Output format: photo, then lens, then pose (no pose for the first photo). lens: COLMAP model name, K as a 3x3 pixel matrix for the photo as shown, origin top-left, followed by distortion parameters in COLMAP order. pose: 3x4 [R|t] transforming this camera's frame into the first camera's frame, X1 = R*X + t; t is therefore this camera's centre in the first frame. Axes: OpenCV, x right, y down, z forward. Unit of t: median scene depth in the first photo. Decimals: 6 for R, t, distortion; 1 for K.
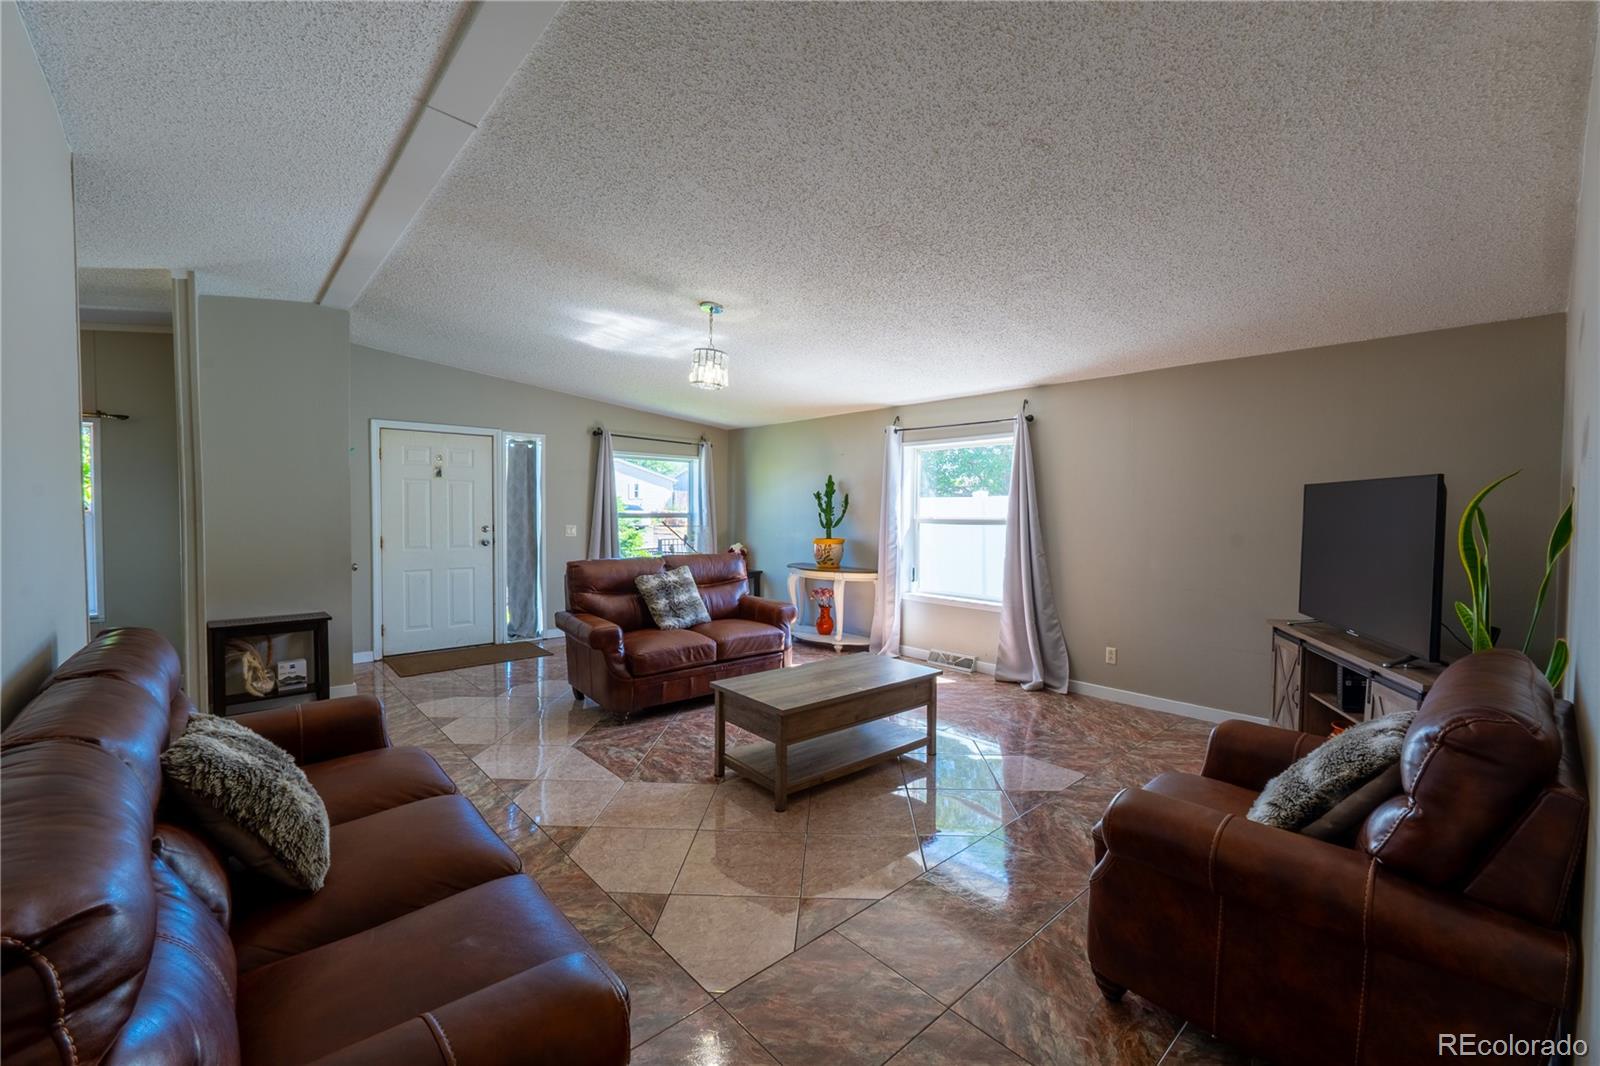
lens RADIAL K [[657.5, 0, 810.6], [0, 657.5, 529.9], [0, 0, 1]] dist [-0.000659, -0.000069]
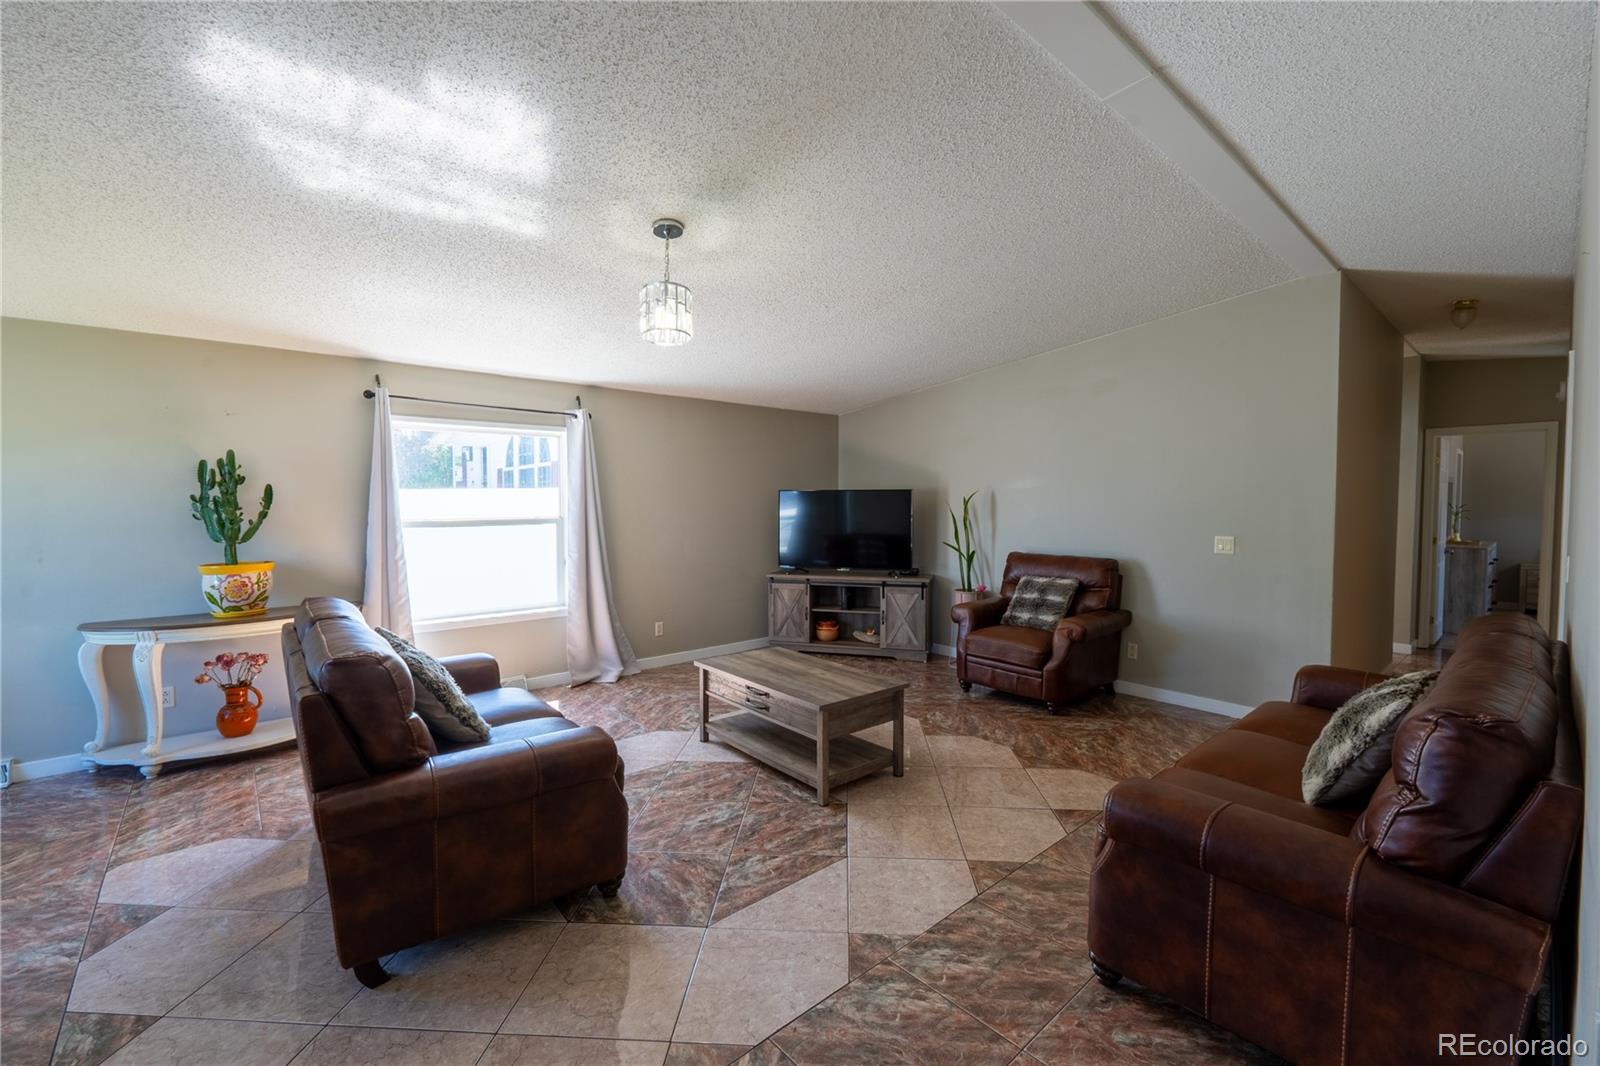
lens RADIAL K [[657.5, 0, 810.6], [0, 657.5, 529.9], [0, 0, 1]] dist [-0.000659, -0.000069]
pose [[0.015689, -0.043223, 0.998942, -0.742357], [0.036169, 0.998436, 0.042633, -0.030531], [-0.999223, 0.035462, 0.017228, 0.716943]]
